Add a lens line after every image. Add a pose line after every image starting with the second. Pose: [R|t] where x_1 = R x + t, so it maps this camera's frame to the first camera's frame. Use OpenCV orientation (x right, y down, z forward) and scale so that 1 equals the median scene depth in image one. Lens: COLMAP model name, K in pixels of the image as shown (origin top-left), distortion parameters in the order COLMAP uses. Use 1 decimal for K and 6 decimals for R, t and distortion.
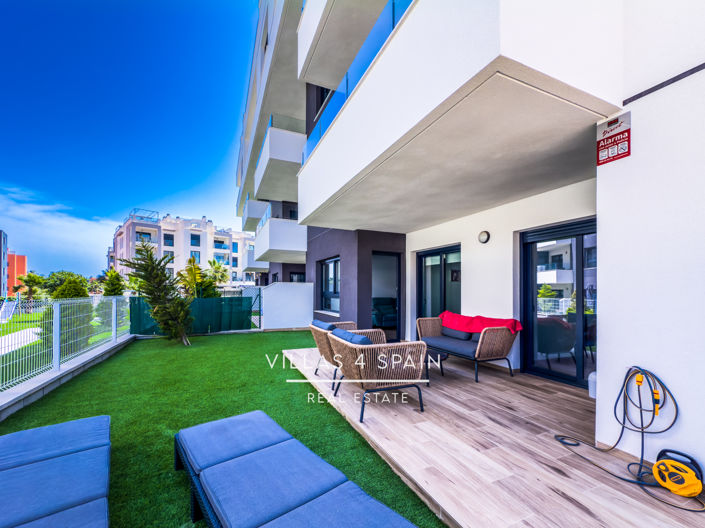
lens RADIAL K [[287.5, 0, 343.5], [0, 287.5, 289.4], [0, 0, 1]] dist [0.003695, 0.000083]
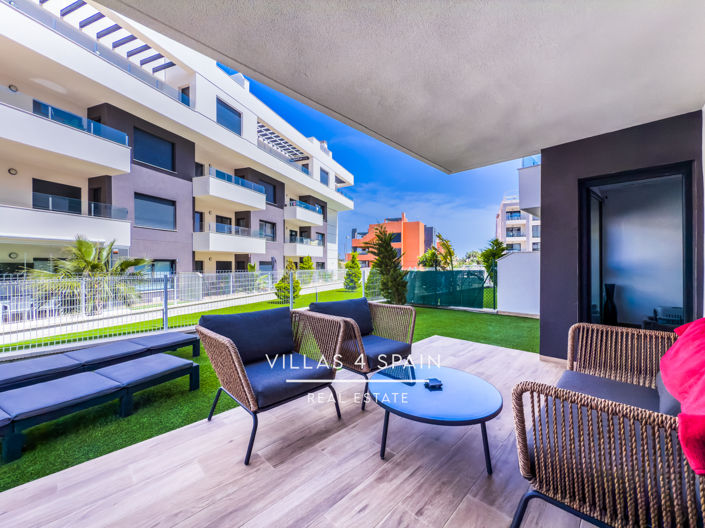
lens RADIAL K [[287.5, 0, 353.4], [0, 287.5, 265.8], [0, 0, 1]] dist [0.003695, 0.000083]
pose [[0.393279, -0.007860, -0.919386, 0.345568], [0.014037, 0.999898, -0.002544, 0.012317], [0.919312, -0.011905, 0.393349, 0.378671]]
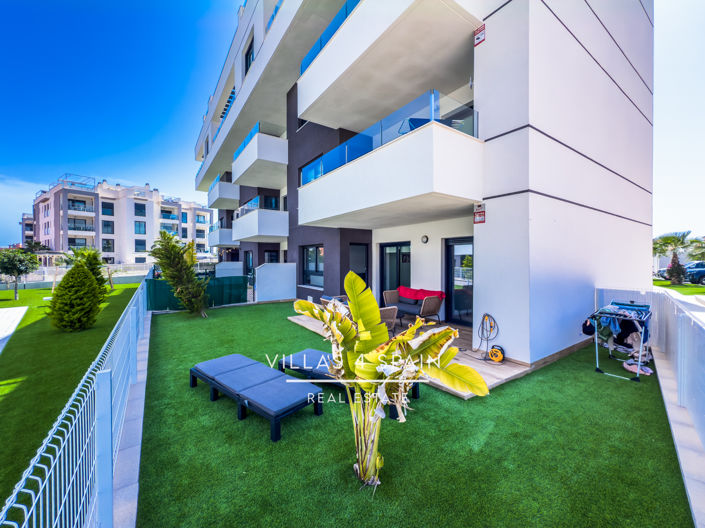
lens RADIAL K [[287.5, 0, 350.4], [0, 287.5, 262.8], [0, 0, 1]] dist [0.003695, 0.000083]
pose [[0.977272, -0.009063, 0.211794, -0.171573], [0.004402, 0.999738, 0.022470, -0.062099], [-0.211942, -0.021026, 0.977056, -0.320037]]
